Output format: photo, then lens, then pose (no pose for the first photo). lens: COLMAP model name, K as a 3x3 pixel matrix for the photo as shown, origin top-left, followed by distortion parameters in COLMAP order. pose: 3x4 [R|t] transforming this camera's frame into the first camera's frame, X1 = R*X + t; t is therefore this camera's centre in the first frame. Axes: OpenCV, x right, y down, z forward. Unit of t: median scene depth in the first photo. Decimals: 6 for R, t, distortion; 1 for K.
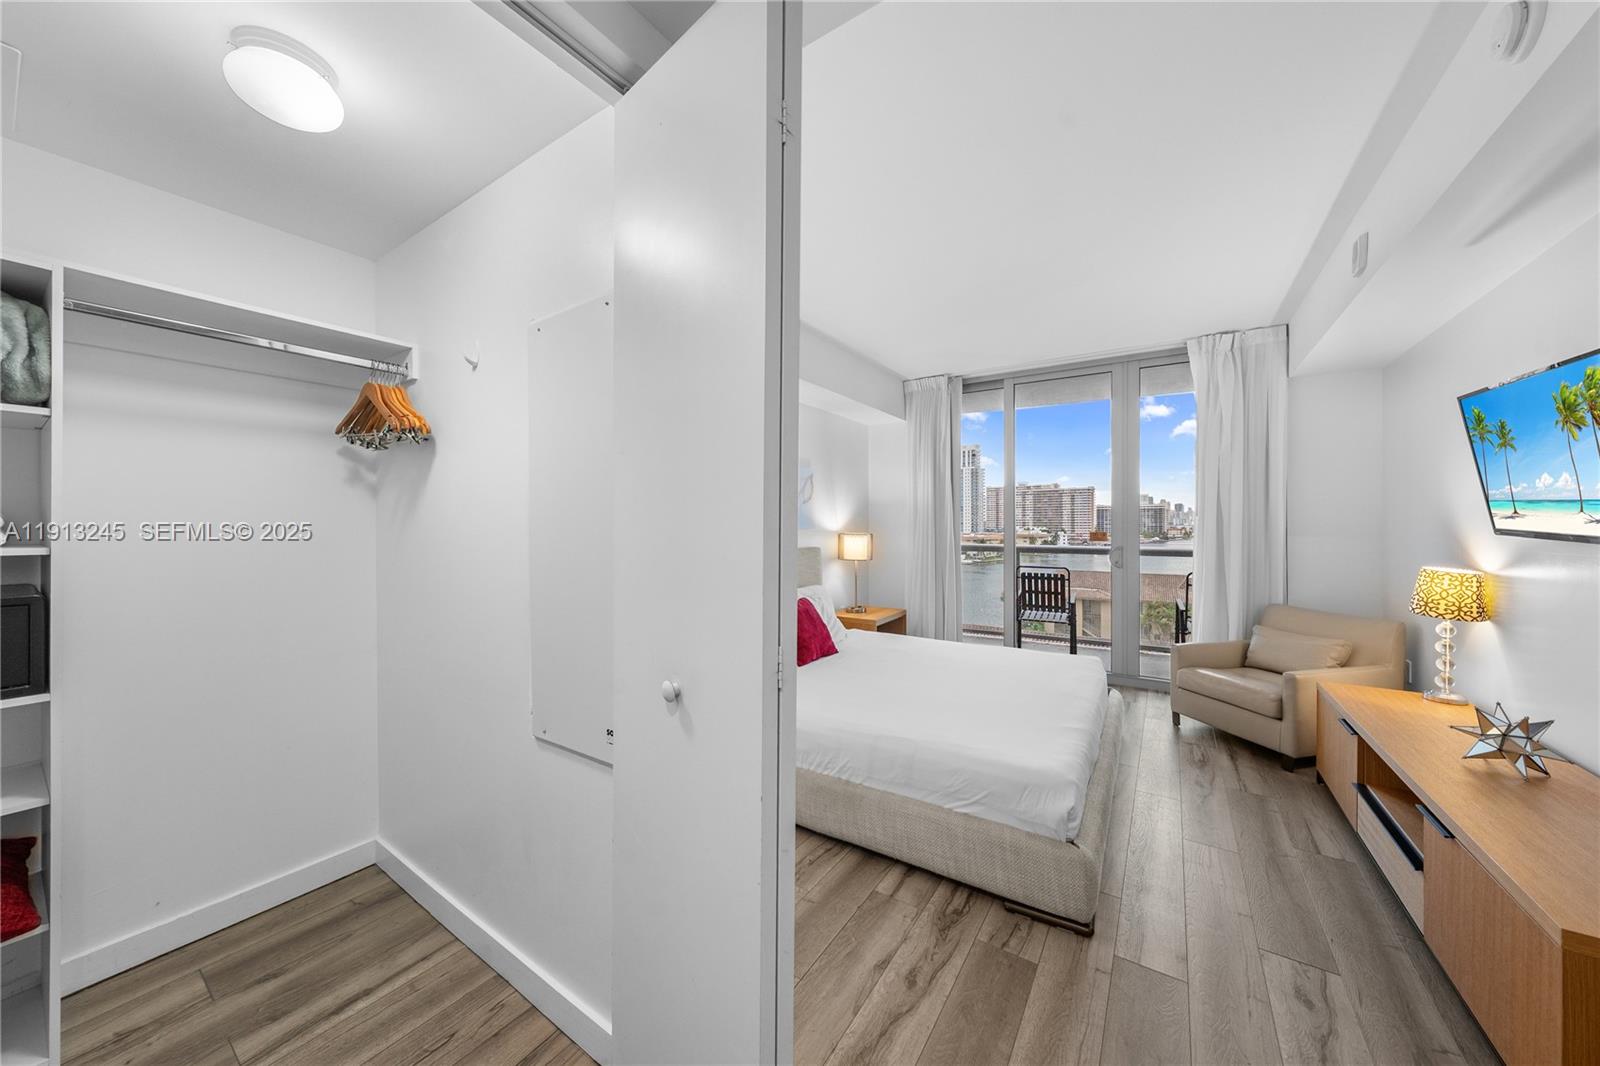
lens RADIAL K [[545.6, 0, 796.1], [0, 545.6, 524.0], [0, 0, 1]] dist [-0.002935, -0.000070]
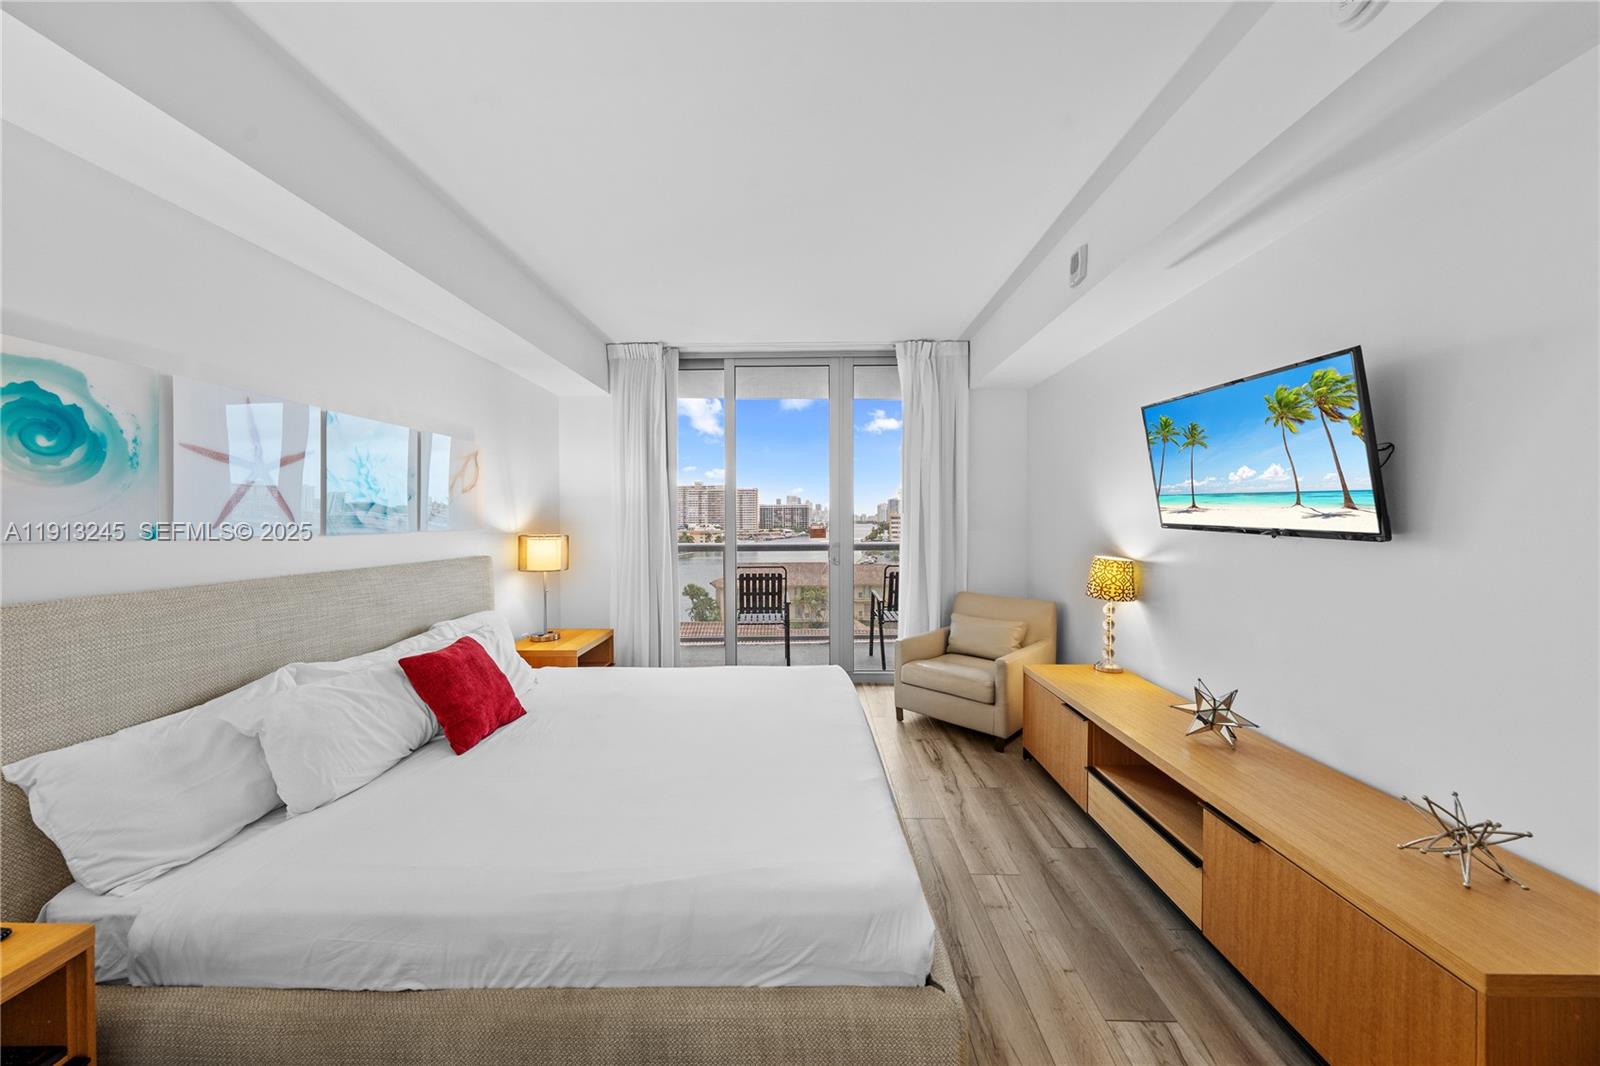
lens RADIAL K [[545.6, 0, 796.1], [0, 545.6, 524.0], [0, 0, 1]] dist [-0.002935, -0.000070]
pose [[0.842929, -0.008421, 0.537960, -0.001889], [0.006332, 0.999964, 0.005732, -0.000317], [-0.537988, -0.001425, 0.842951, 0.238484]]
